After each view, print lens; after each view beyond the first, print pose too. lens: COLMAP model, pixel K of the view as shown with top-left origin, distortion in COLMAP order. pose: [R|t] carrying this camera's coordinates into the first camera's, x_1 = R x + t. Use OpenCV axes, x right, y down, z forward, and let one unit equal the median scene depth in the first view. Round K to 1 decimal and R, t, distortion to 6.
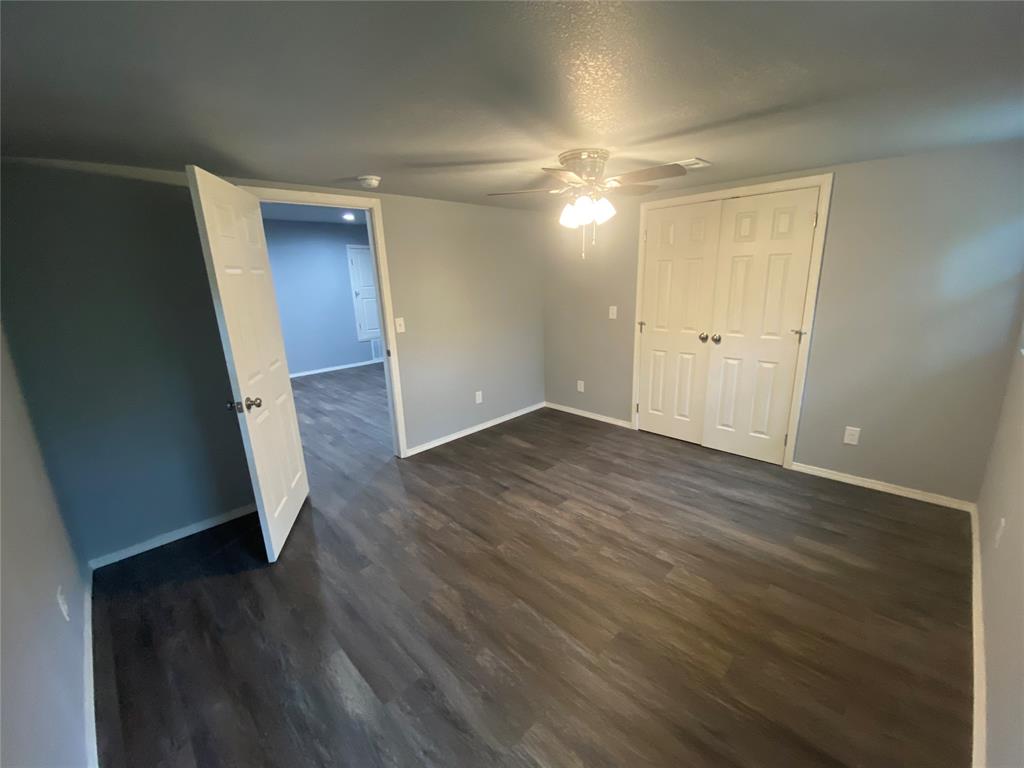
lens RADIAL K [[411.3, 0, 507.1], [0, 411.3, 381.4], [0, 0, 1]] dist [0.032645, -0.027280]
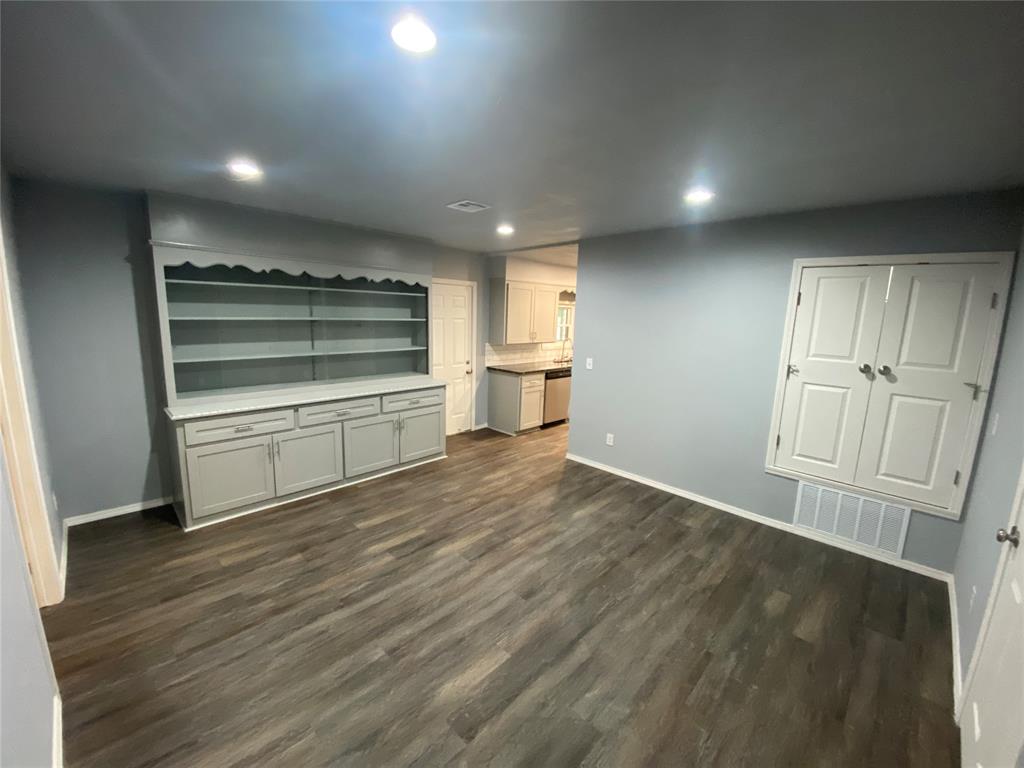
lens RADIAL K [[411.3, 0, 507.1], [0, 411.3, 381.4], [0, 0, 1]] dist [0.032645, -0.027280]
pose [[0.011777, 0.182525, -0.983131, 0.091325], [-0.266871, 0.948109, 0.172827, -0.278639], [0.963660, 0.260333, 0.059877, 0.978704]]
